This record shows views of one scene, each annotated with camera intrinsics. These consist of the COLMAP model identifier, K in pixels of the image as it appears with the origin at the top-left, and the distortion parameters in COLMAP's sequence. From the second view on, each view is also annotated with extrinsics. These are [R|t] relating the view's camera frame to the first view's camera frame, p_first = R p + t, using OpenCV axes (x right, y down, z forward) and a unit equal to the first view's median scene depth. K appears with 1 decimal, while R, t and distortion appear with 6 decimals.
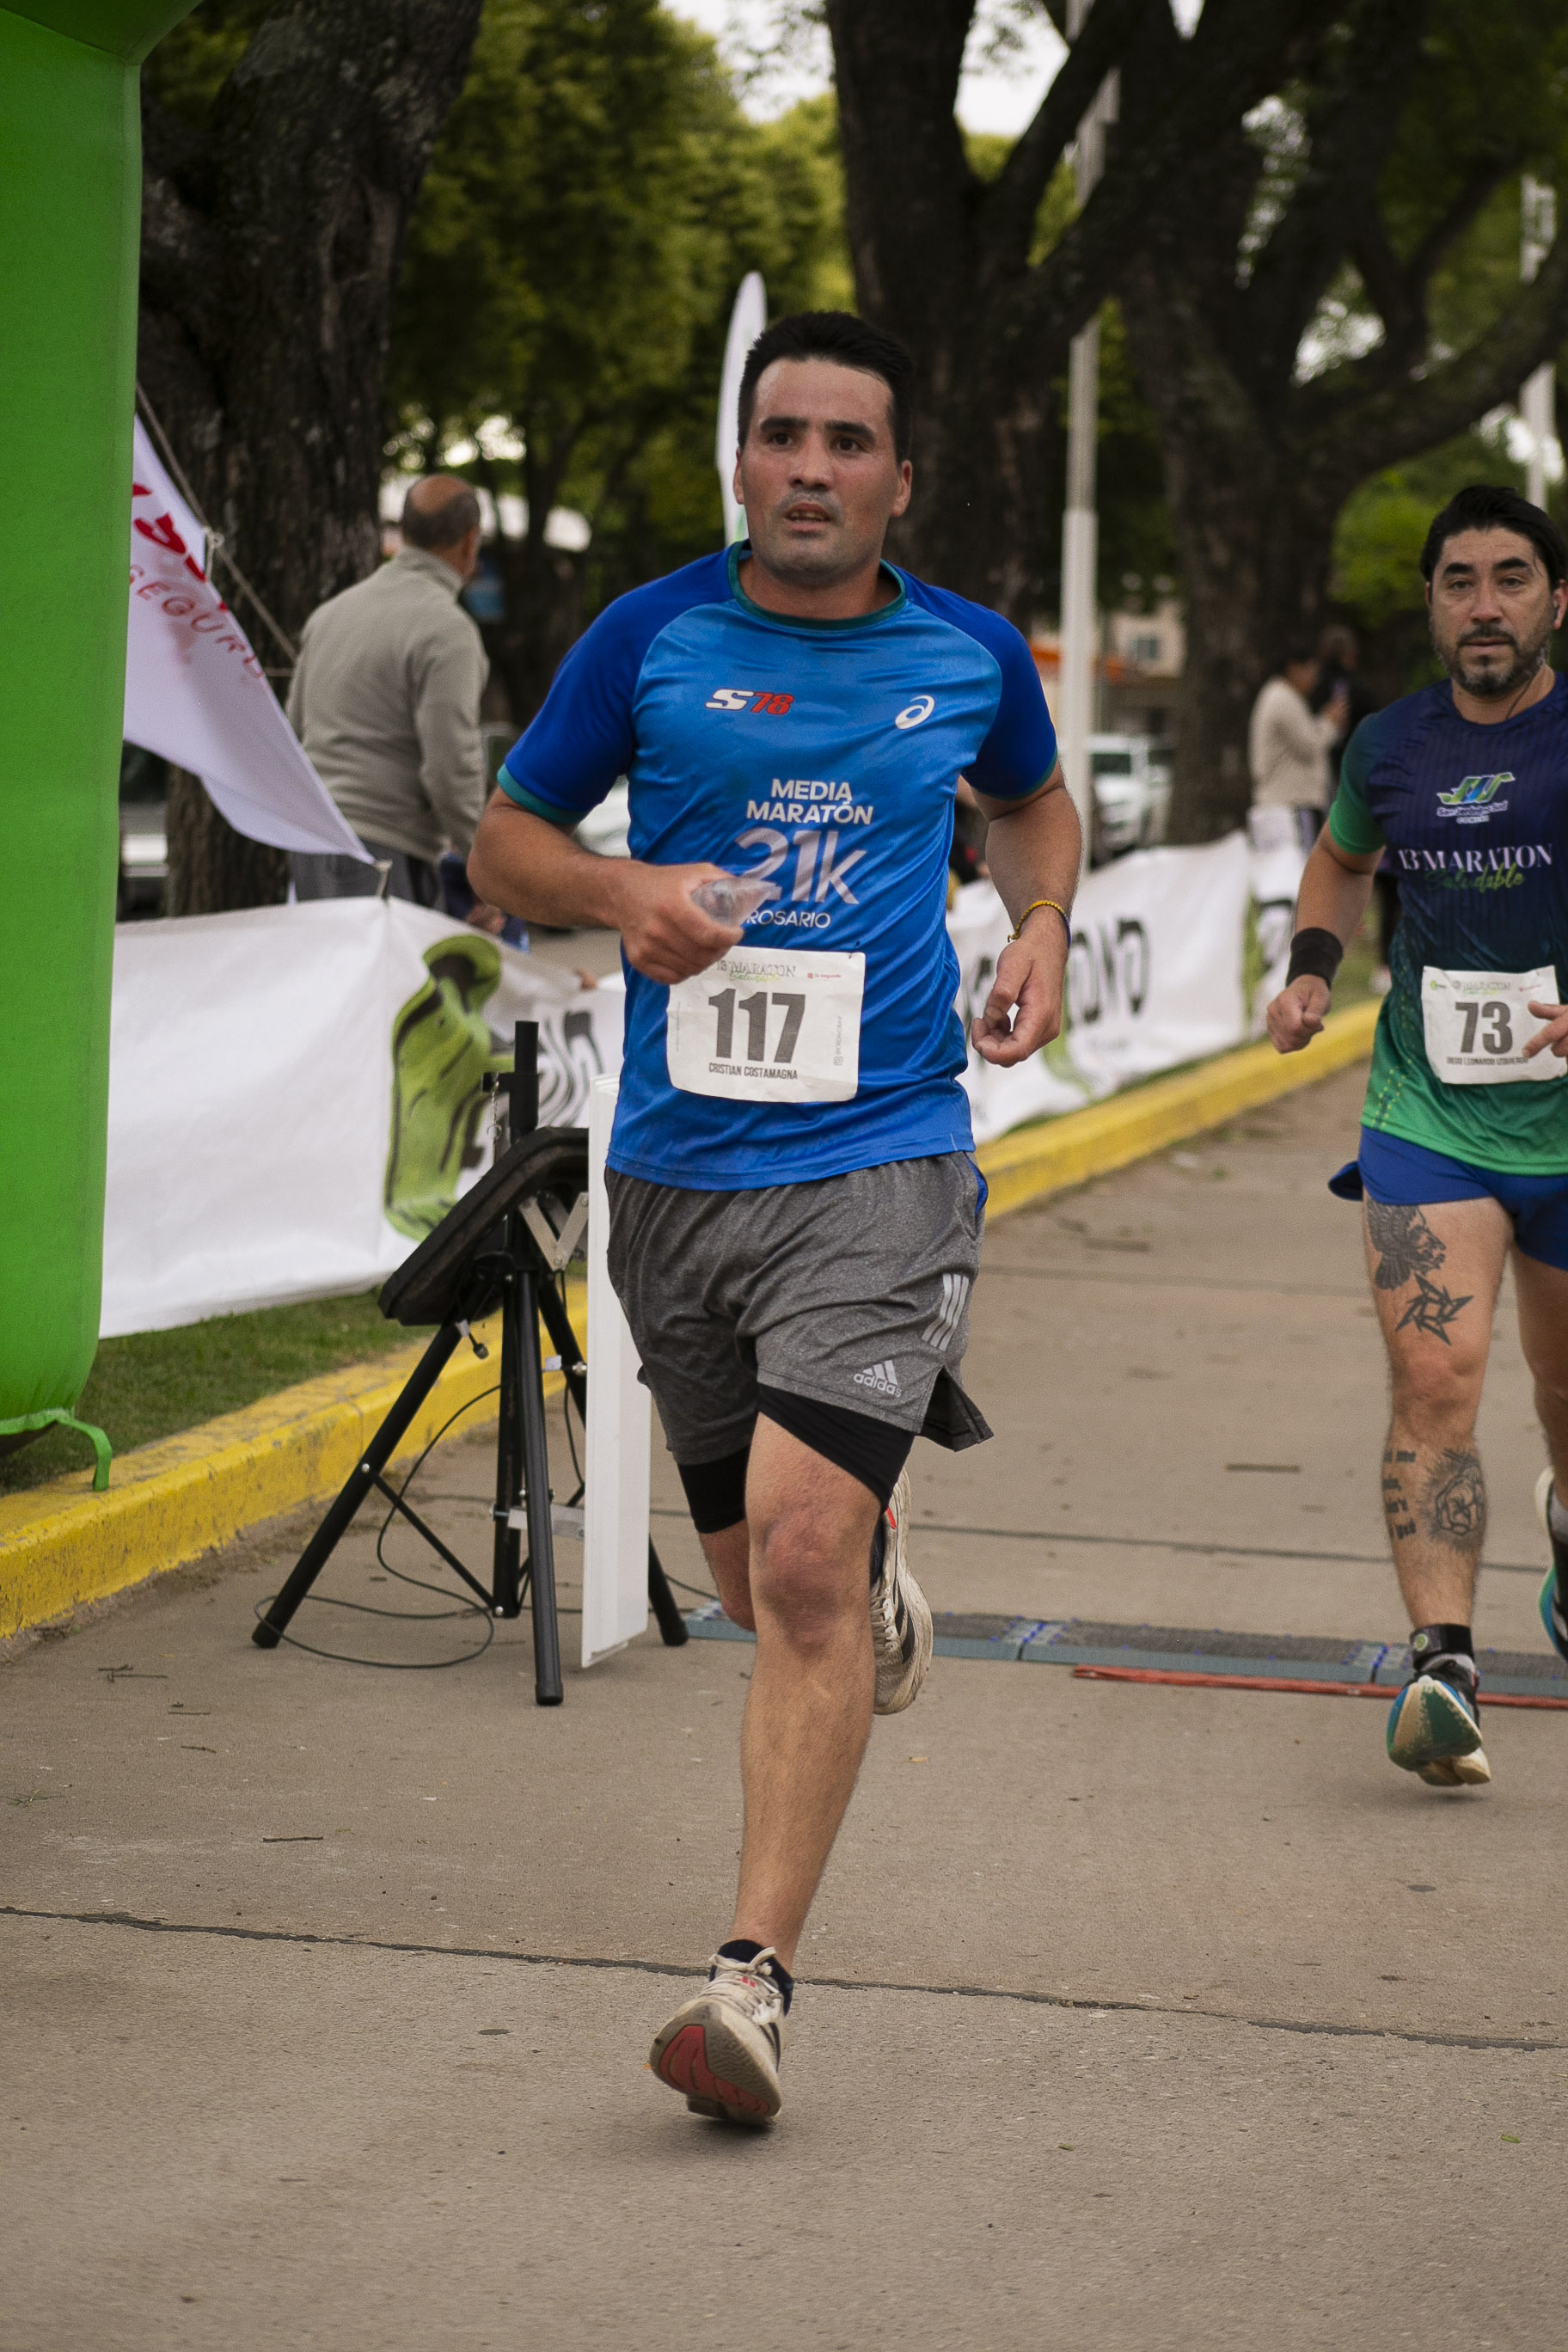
lens RADIAL K [[6514.1, 0, 797.1], [0, 6514.1, 1165.8], [0, 0, 1]] dist [0.222982, 1.123967]
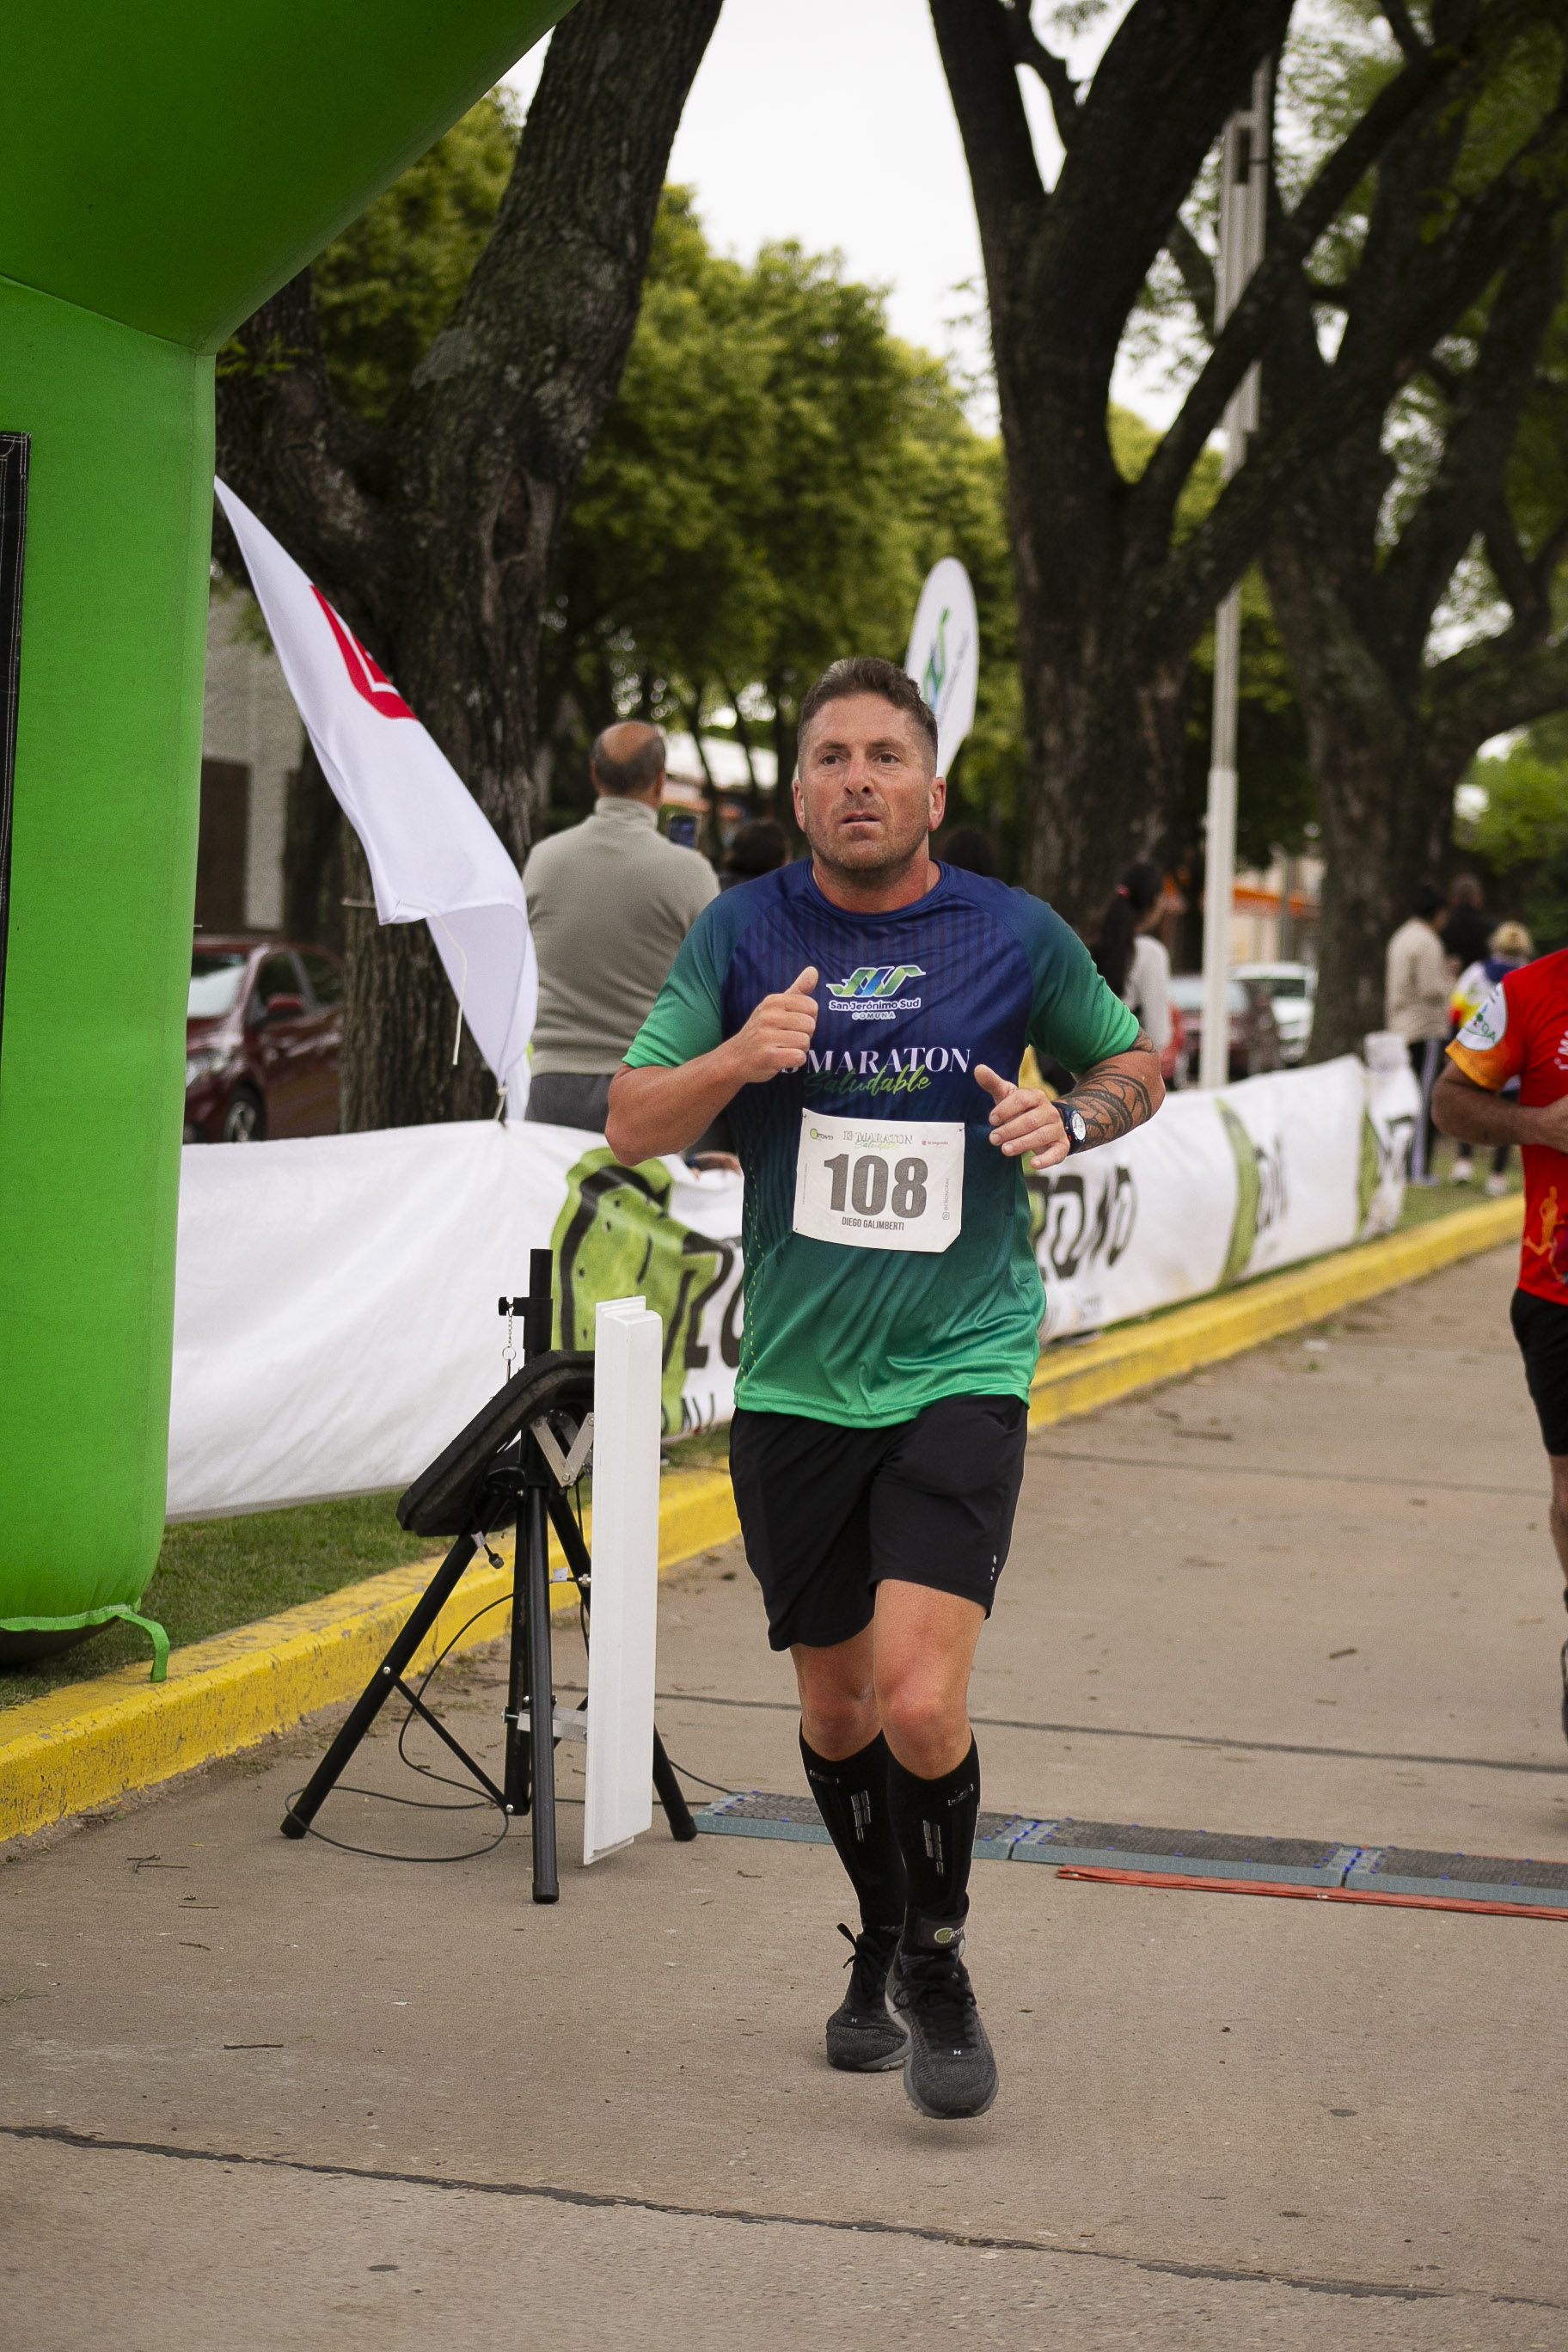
lens RADIAL K [[5694.6, 0, 784.0], [0, 5694.6, 1176.0], [0, 0, 1]] dist [-0.018880, 0.801590]
pose [[0.999220, 0.010013, -0.038194, 0.029996], [-0.011084, 0.999549, -0.027924, -0.007933], [0.037897, 0.028326, 0.998880, 0.073834]]
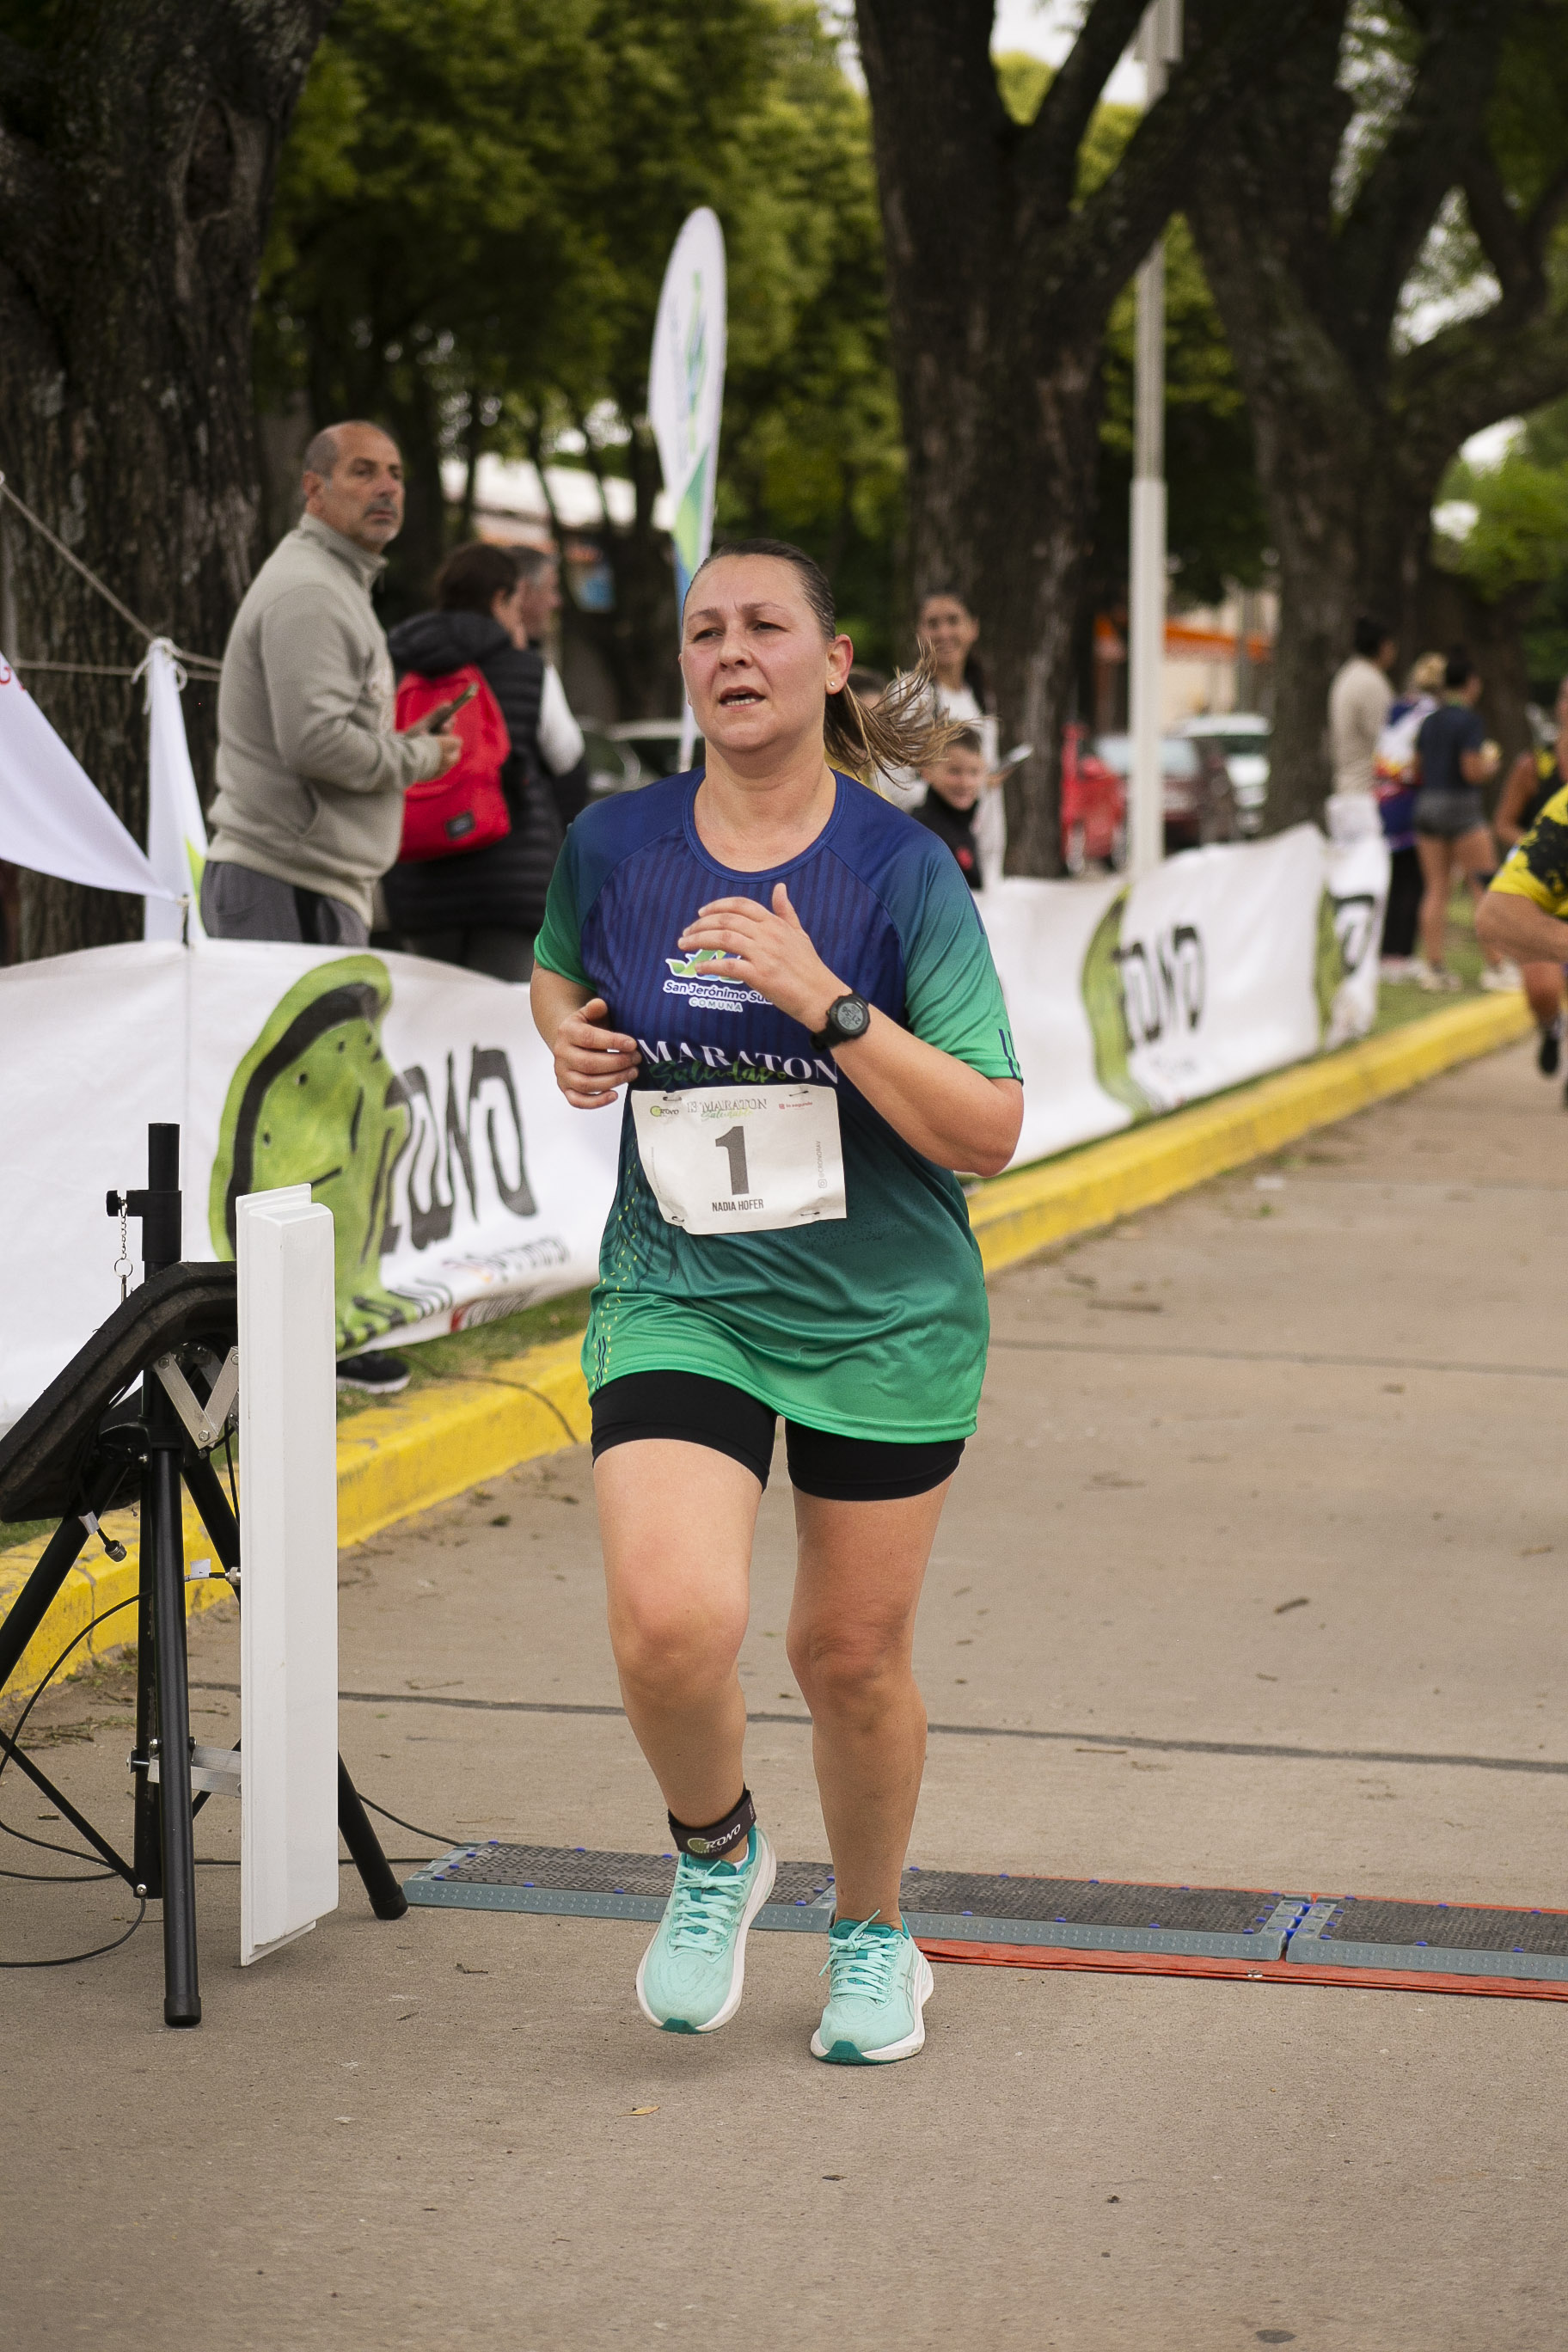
lens RADIAL K [[6732.4, 0, 784.0], [0, 6732.4, 1176.0], [0, 0, 1]] dist [0.246463, 1.243867]
pose [[0.999675, -0.016773, -0.019196, 0.042978], [0.016792, 0.999859, 0.000824, -0.013995], [0.019179, -0.001146, 0.999815, 0.186506]]
